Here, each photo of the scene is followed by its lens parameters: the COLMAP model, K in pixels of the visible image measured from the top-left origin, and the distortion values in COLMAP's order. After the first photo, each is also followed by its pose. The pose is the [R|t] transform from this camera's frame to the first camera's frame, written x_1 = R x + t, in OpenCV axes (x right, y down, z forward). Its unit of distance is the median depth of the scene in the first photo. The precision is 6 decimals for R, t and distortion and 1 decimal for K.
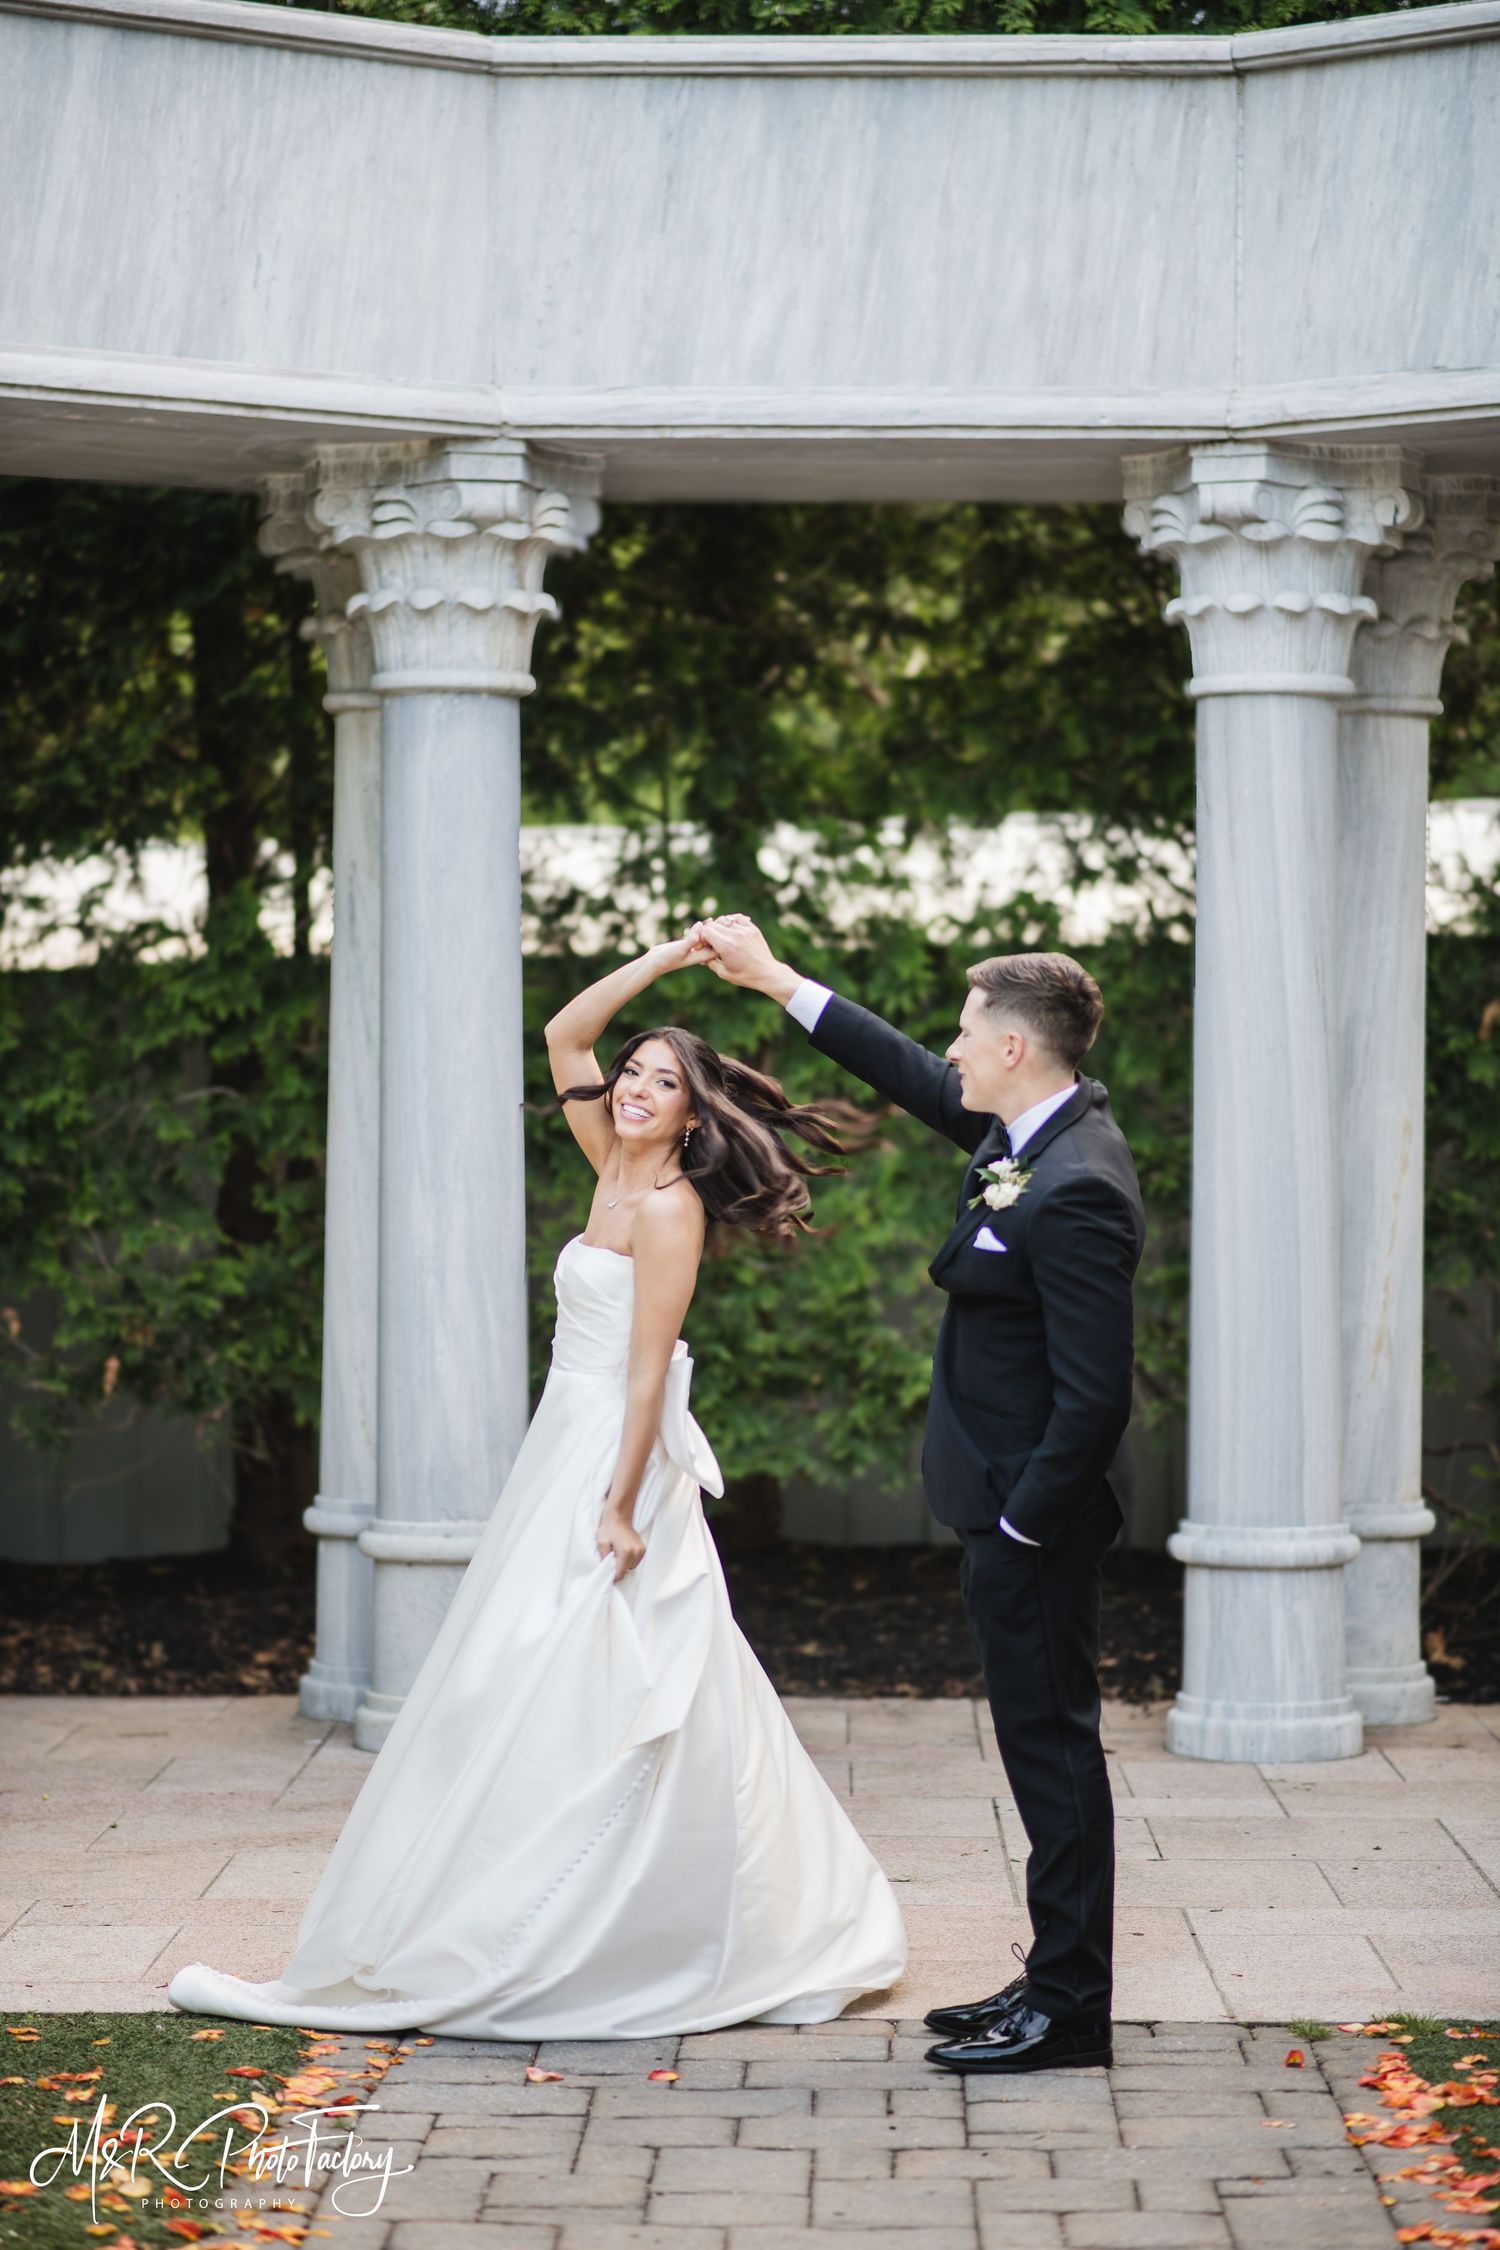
lens RADIAL K [[5475.6, 0, 738.5], [0, 5475.6, 1160.4], [0, 0, 1]] dist [0.158526, 0.000000]
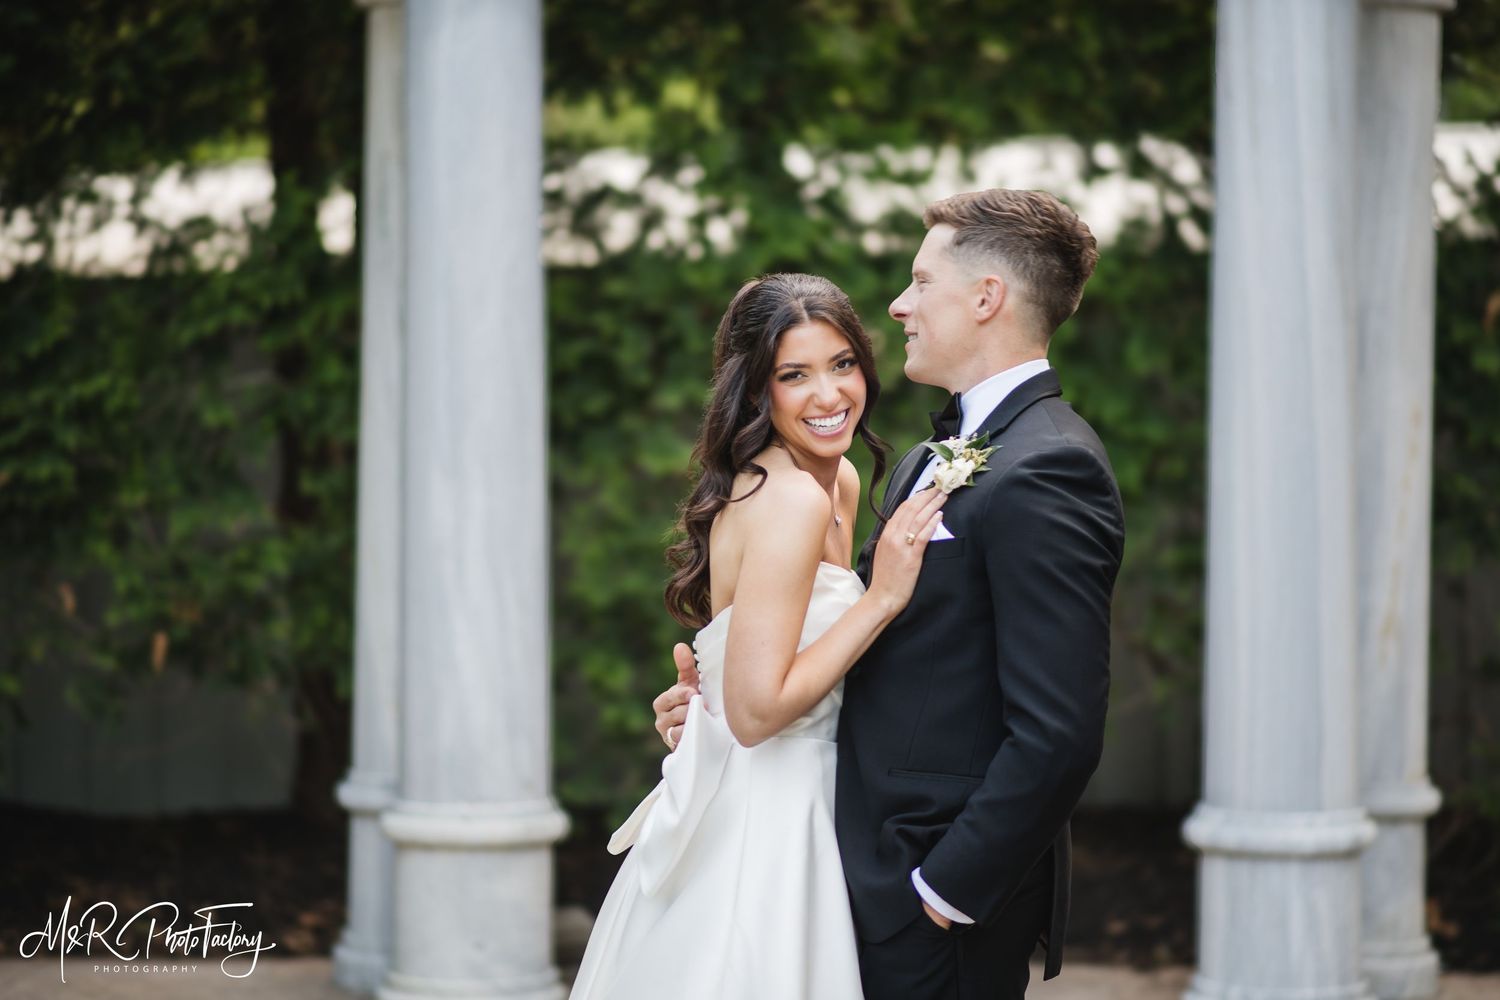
lens RADIAL K [[3650.4, 0, 754.9], [0, 3650.4, 483.9], [0, 0, 1]] dist [0.158526, 0.000000]
pose [[0.999802, 0.002626, -0.019740, 0.012924], [-0.002408, 0.999936, 0.011042, -0.000501], [0.019767, -0.010992, 0.999744, 0.329237]]
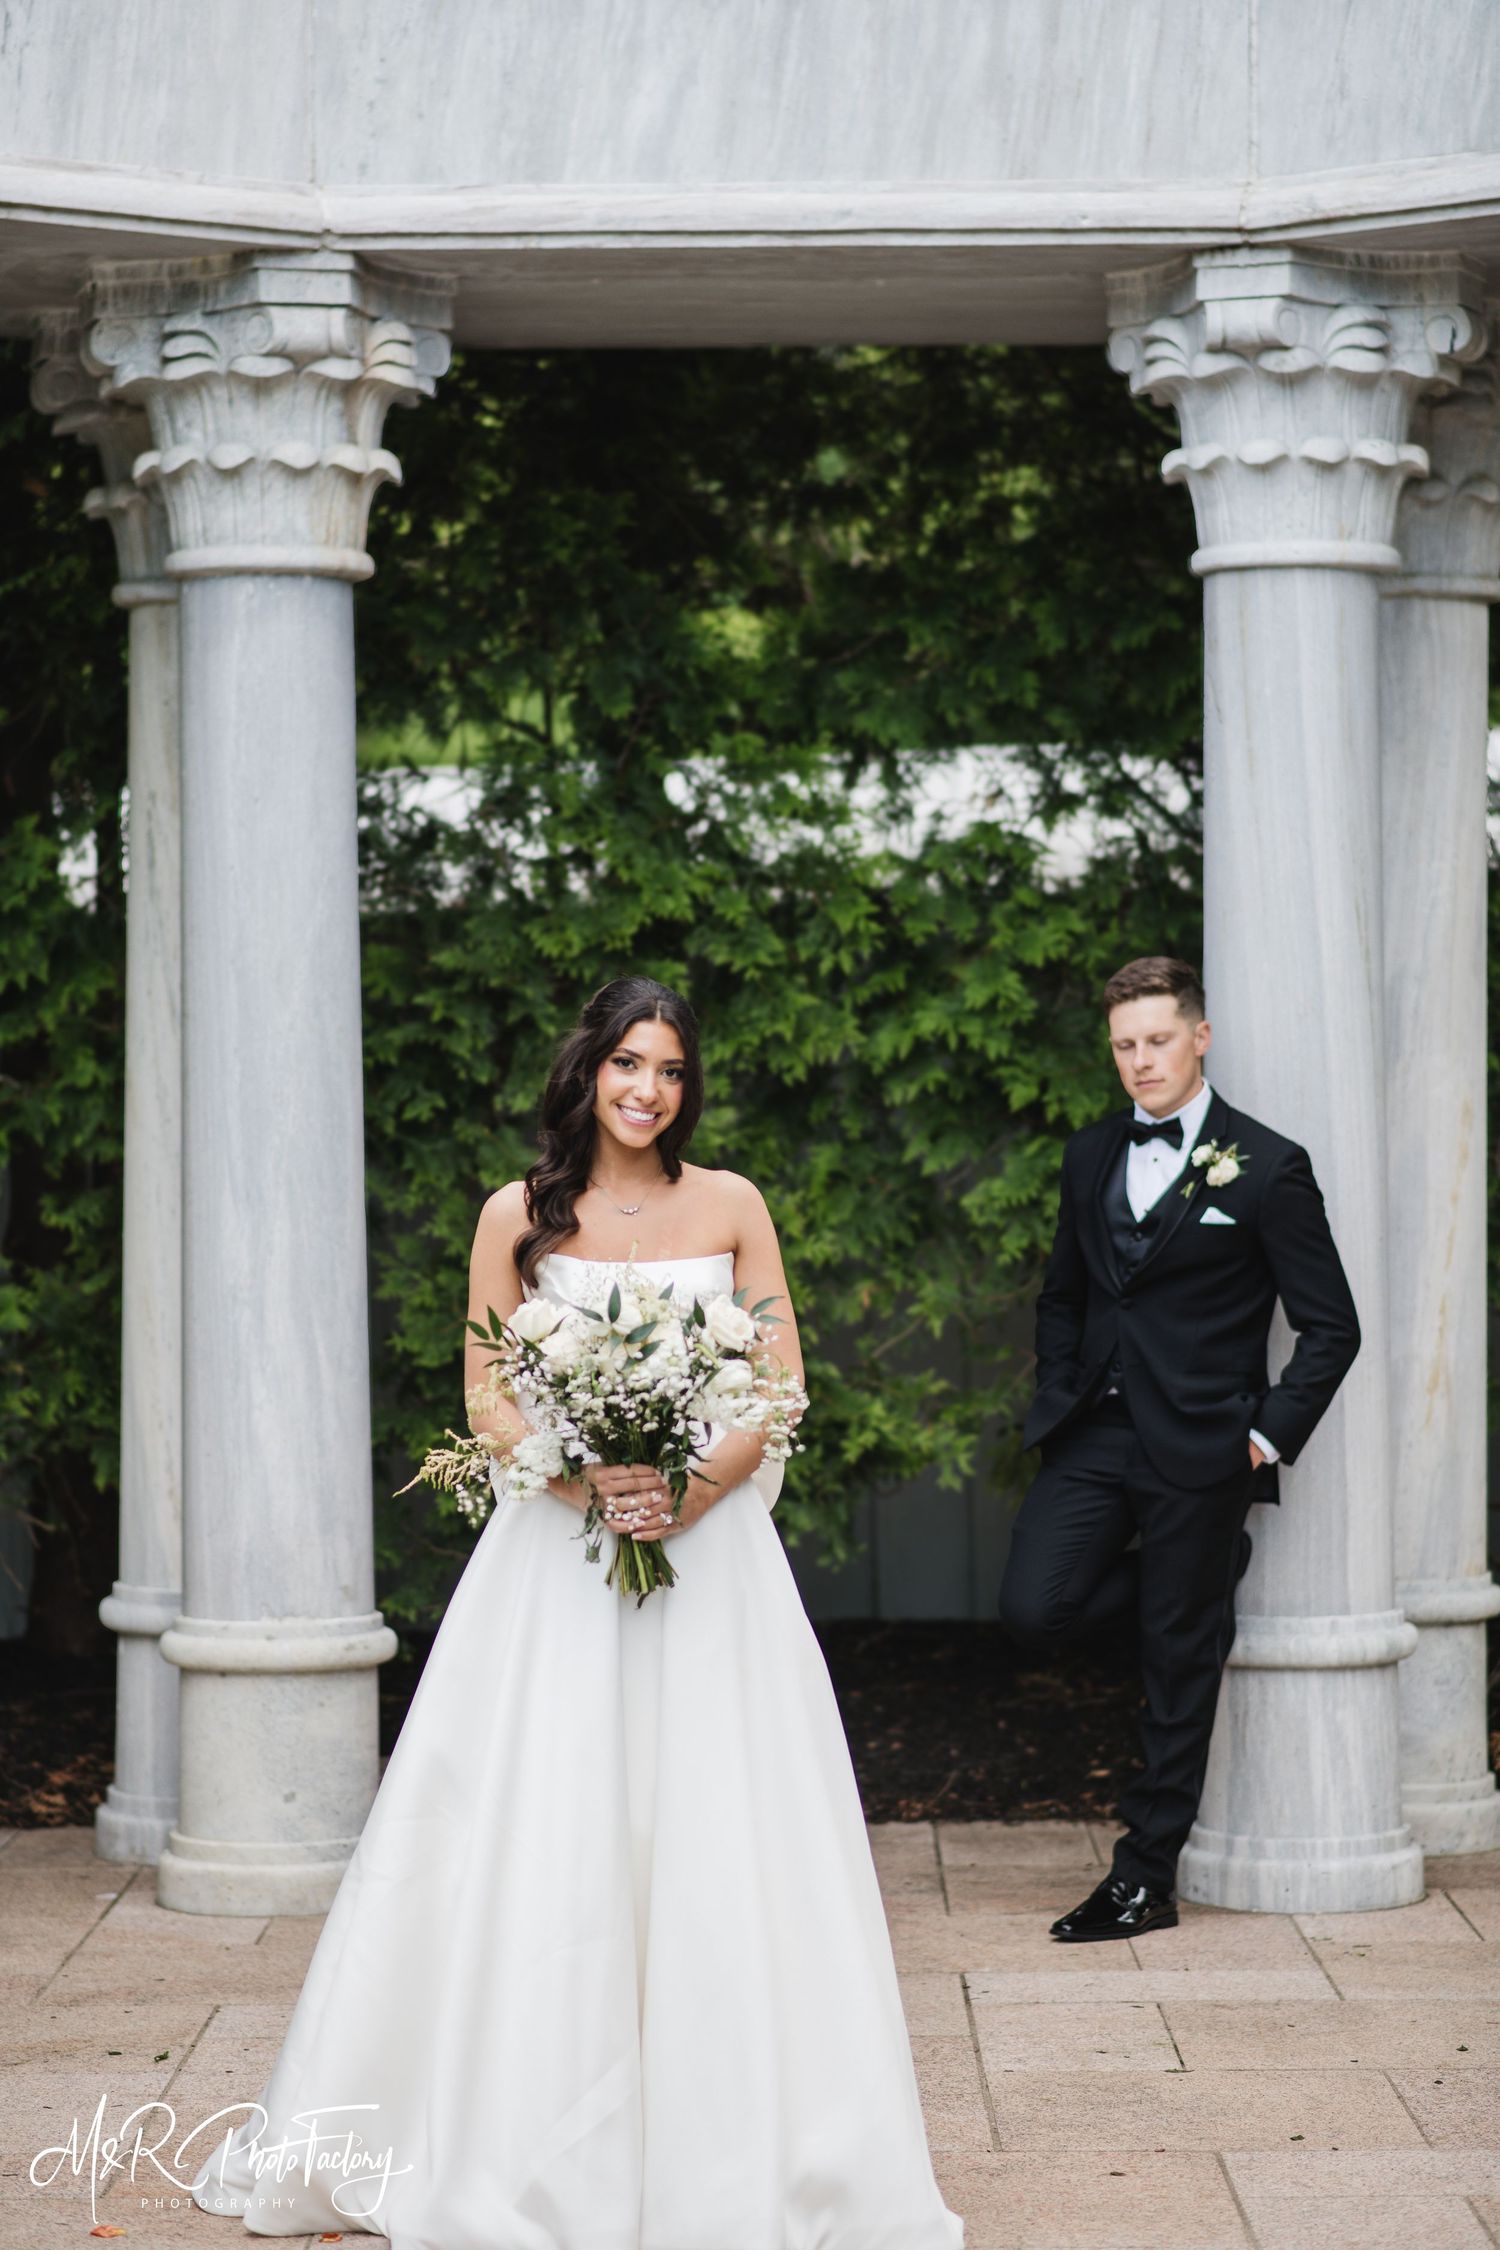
lens RADIAL K [[5475.6, 0, 716.1], [0, 5475.6, 1134.4], [0, 0, 1]] dist [0.158526, 0.000000]
pose [[0.999943, -0.009478, 0.004979, 0.008053], [0.009480, 0.999955, -0.000442, -0.003357], [-0.004975, 0.000489, 0.999988, 0.203623]]
